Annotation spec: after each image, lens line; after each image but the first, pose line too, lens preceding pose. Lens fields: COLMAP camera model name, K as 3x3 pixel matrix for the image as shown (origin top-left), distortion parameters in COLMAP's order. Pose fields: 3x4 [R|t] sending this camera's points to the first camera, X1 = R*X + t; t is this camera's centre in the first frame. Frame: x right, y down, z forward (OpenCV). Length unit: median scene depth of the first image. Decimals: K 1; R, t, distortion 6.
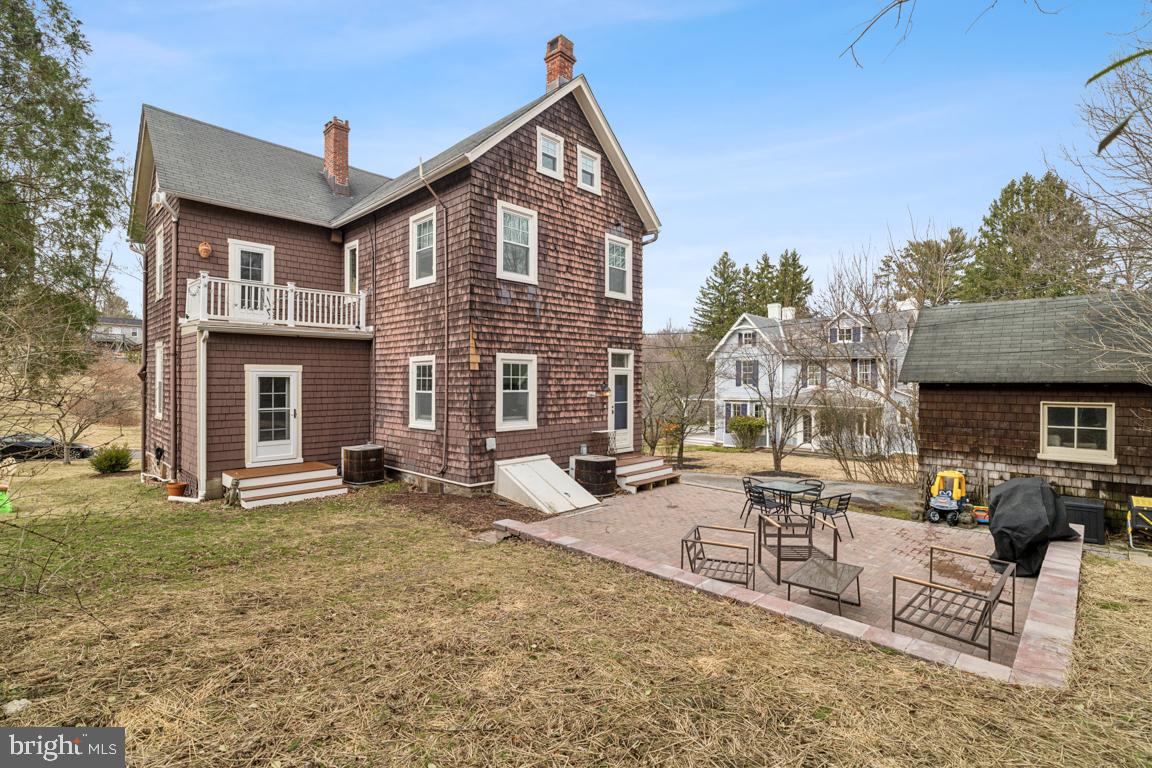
lens RADIAL K [[522.7, 0, 576.0], [0, 522.7, 384.0], [0, 0, 1]] dist [-0.002394, -0.000216]
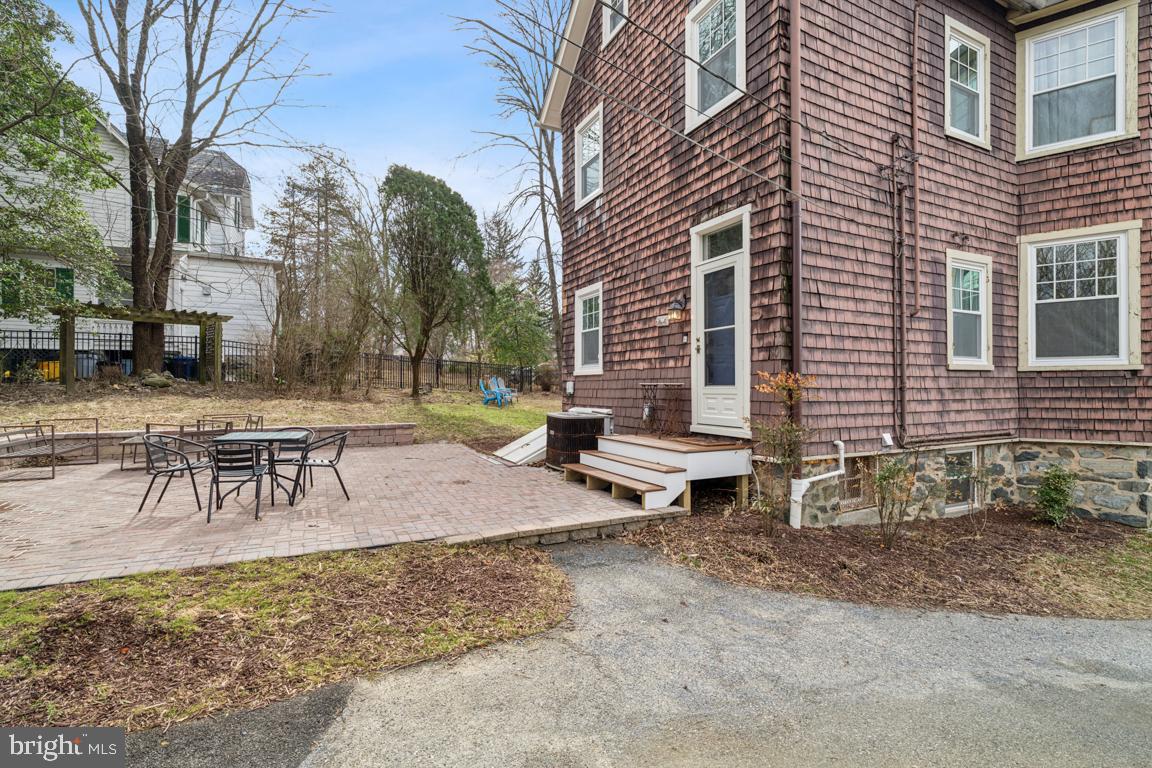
lens RADIAL K [[522.7, 0, 576.0], [0, 522.7, 384.0], [0, 0, 1]] dist [-0.002394, -0.000216]
pose [[-0.333797, -0.008119, -0.942610, 0.621838], [-0.003528, 0.999967, -0.007364, 0.096724], [0.942638, 0.000868, -0.333814, 1.118748]]
